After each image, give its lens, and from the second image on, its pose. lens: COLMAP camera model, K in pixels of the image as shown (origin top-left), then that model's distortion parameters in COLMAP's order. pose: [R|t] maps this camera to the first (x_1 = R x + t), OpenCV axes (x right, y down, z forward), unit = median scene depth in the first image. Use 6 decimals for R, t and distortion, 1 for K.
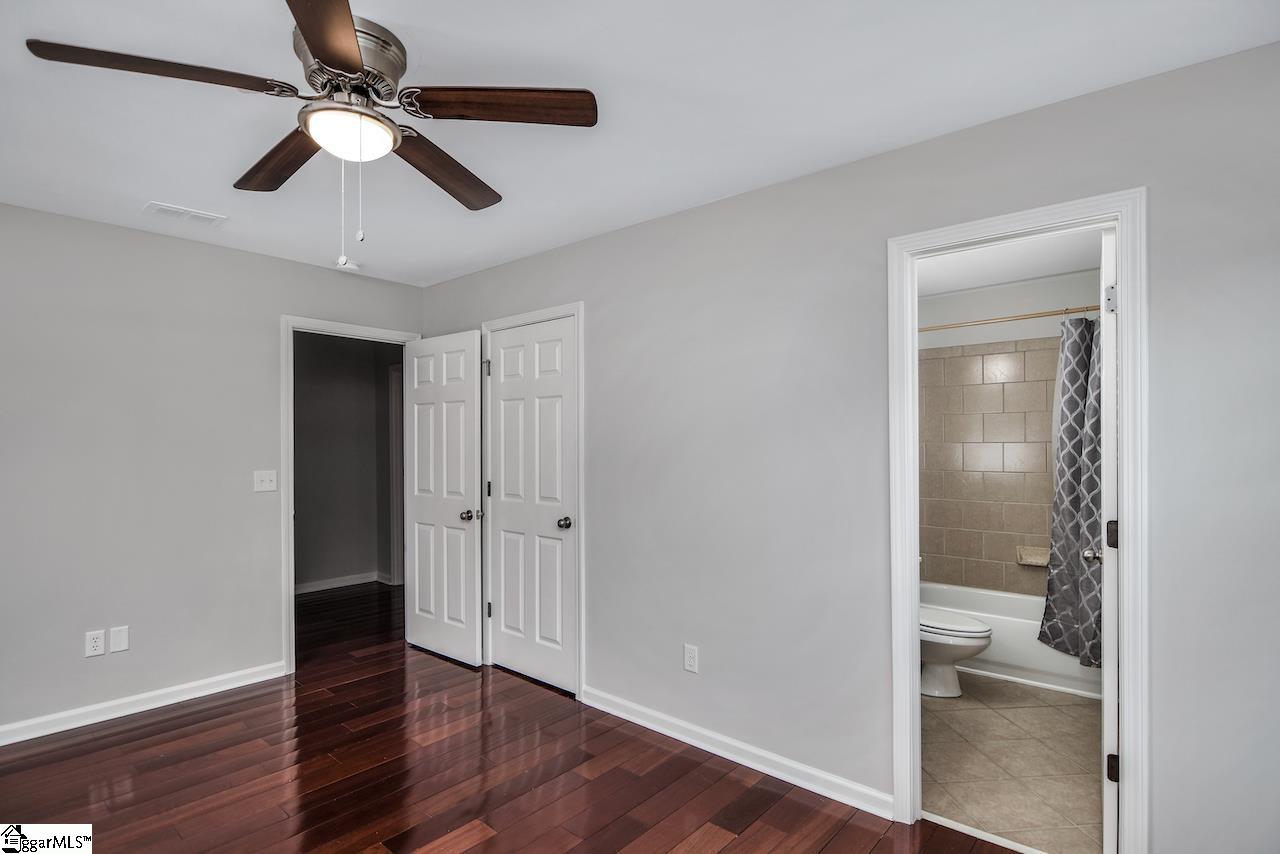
lens RADIAL K [[624.6, 0, 633.6], [0, 624.6, 434.3], [0, 0, 1]] dist [-0.031417, -0.001341]
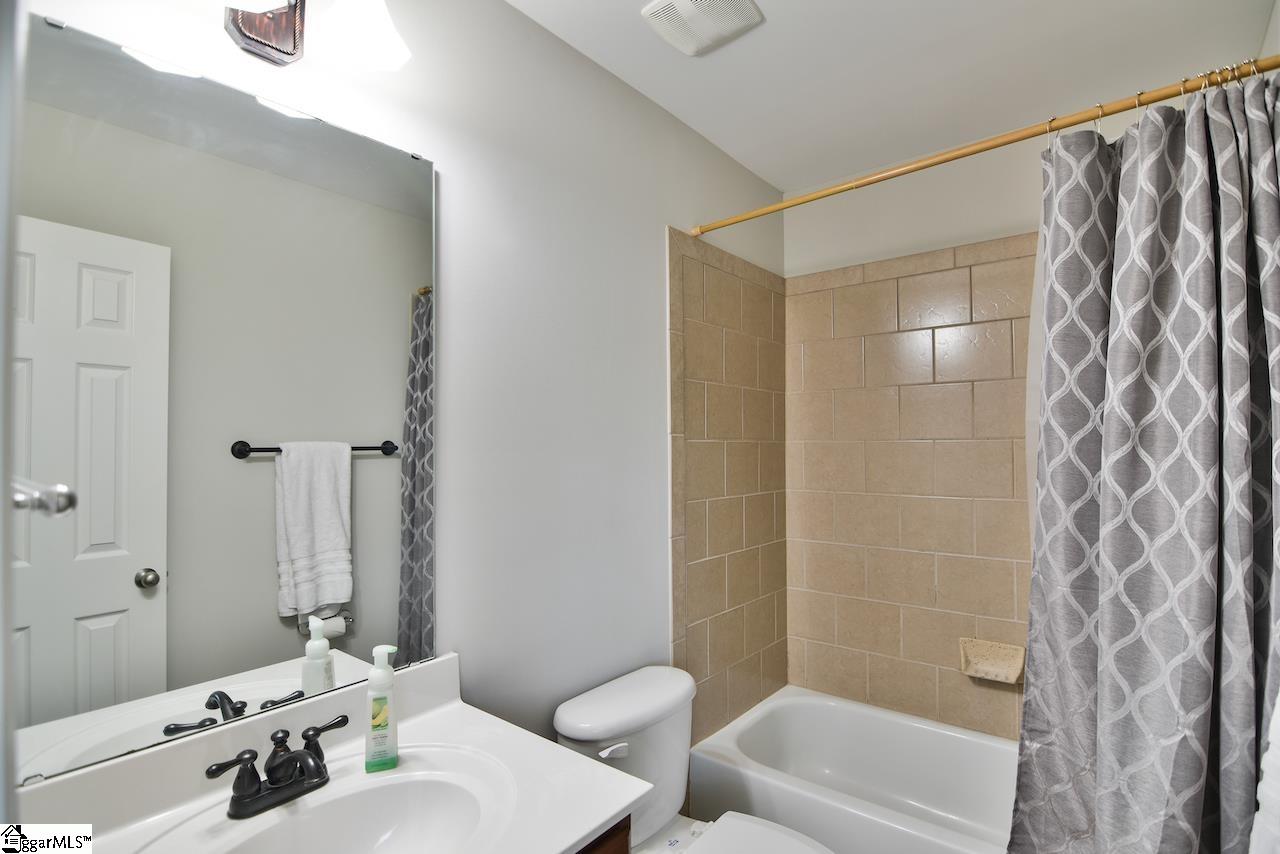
lens RADIAL K [[624.6, 0, 645.4], [0, 624.6, 430.1], [0, 0, 1]] dist [-0.031417, -0.001341]
pose [[0.999249, -0.001530, 0.038706, 0.418012], [0.002204, 0.999847, -0.017380, 0.014383], [-0.038673, 0.017452, 0.999099, 0.609390]]
